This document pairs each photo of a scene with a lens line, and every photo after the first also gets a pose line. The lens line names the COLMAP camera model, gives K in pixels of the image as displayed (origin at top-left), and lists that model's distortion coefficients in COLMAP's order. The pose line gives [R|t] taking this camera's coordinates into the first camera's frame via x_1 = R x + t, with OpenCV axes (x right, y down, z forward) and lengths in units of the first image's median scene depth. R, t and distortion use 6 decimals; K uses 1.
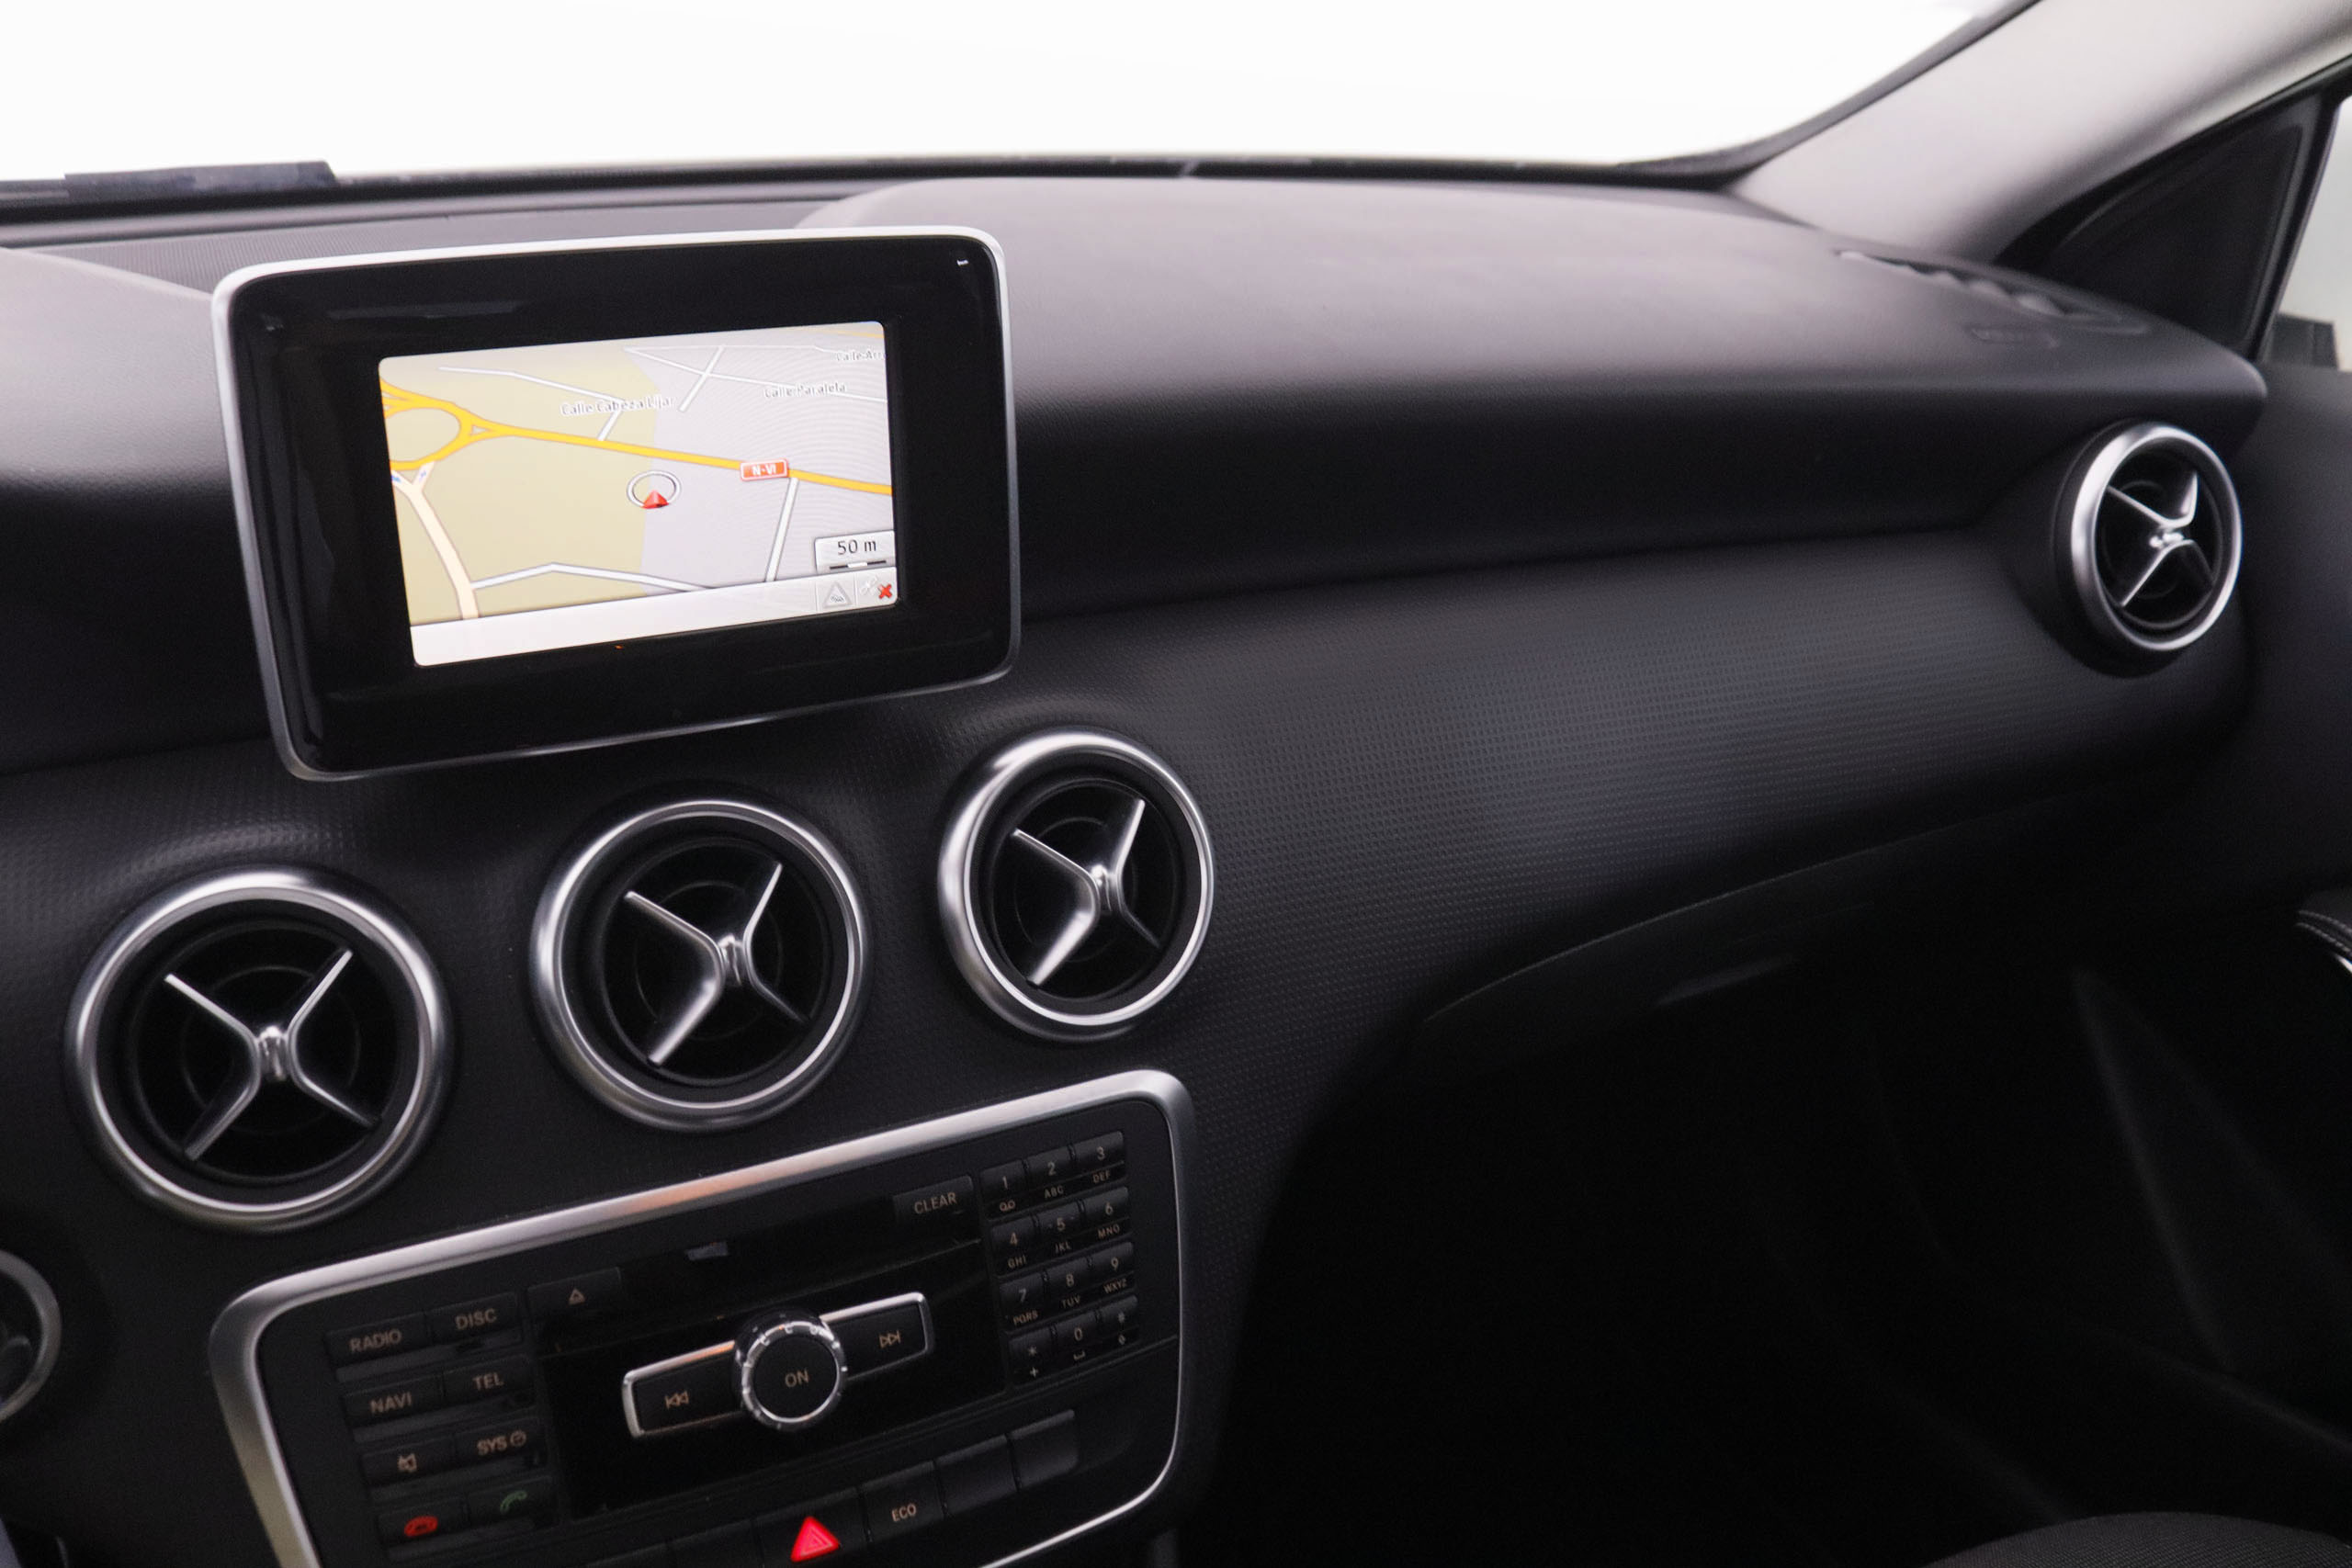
lens RADIAL K [[1852.2, 0, 1203.8], [0, 1852.2, 699.9], [0, 0, 1]] dist [-0.136072, 0.078408]
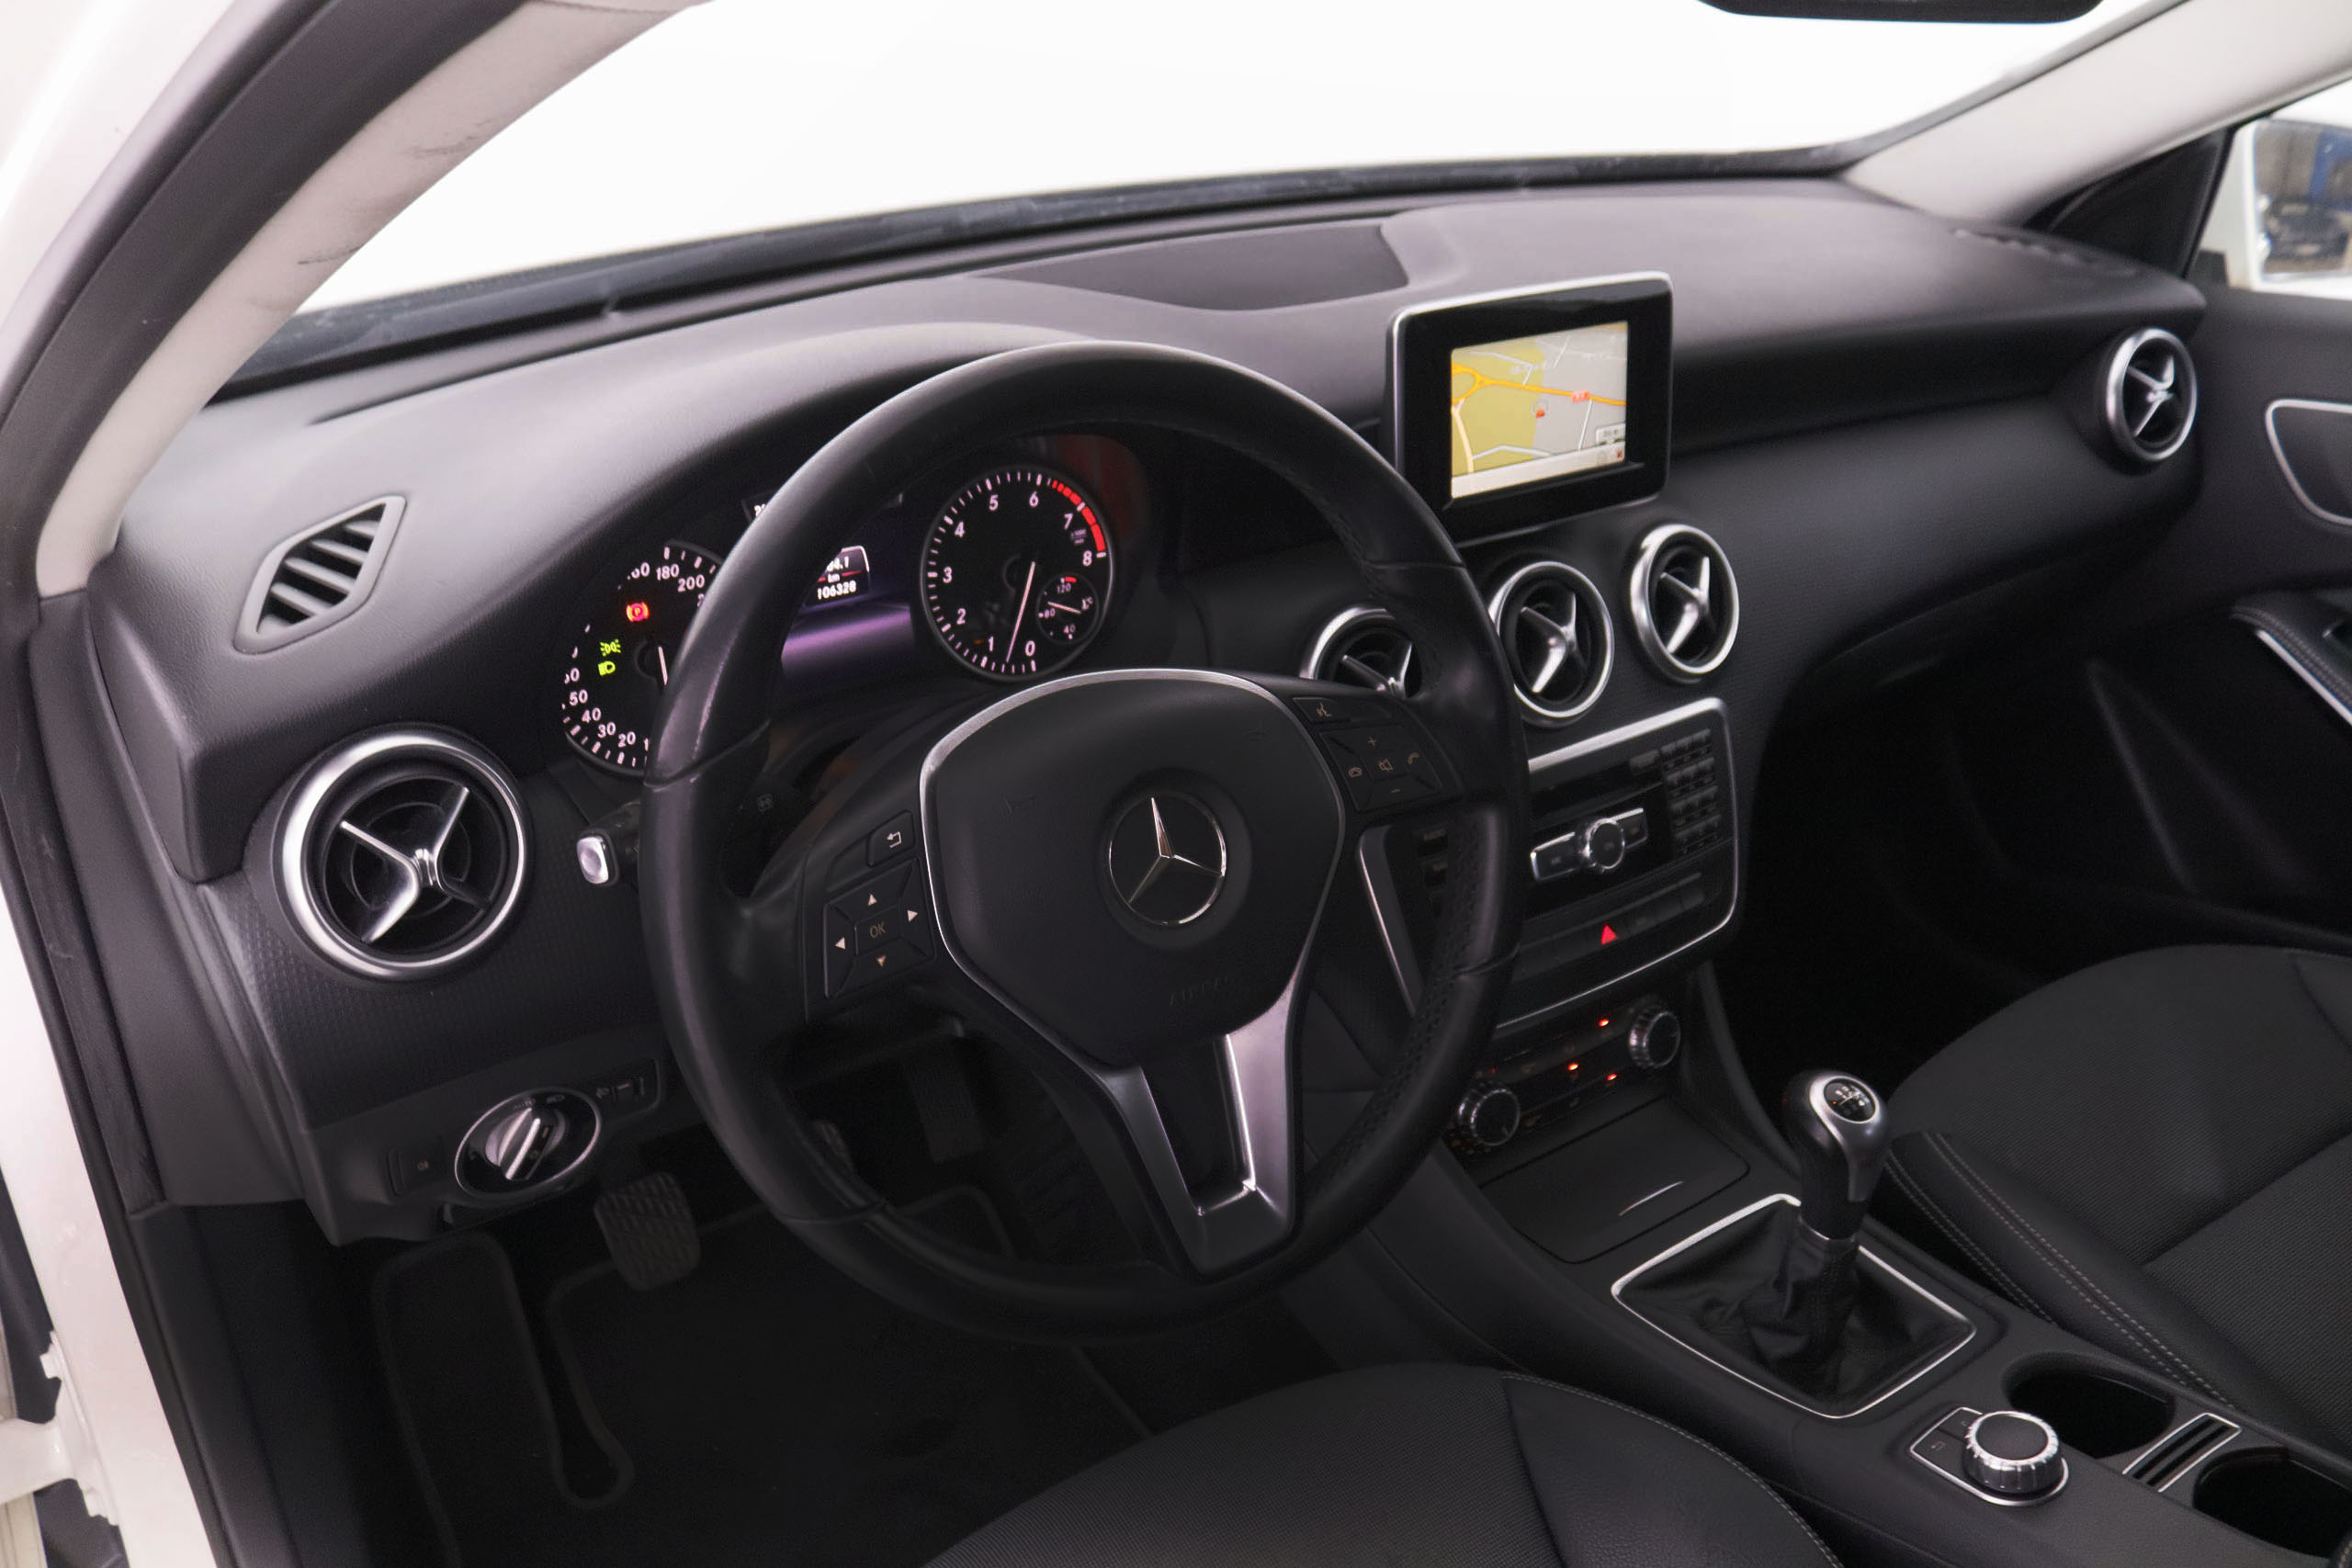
lens RADIAL K [[1852.2, 0, 1161.0], [0, 1852.2, 686.9], [0, 0, 1]] dist [-0.136072, 0.078408]
pose [[0.994547, -0.068558, 0.078590, -0.774119], [0.064503, 0.996508, 0.053023, 0.051419], [-0.081950, -0.047665, 0.995496, -0.879663]]
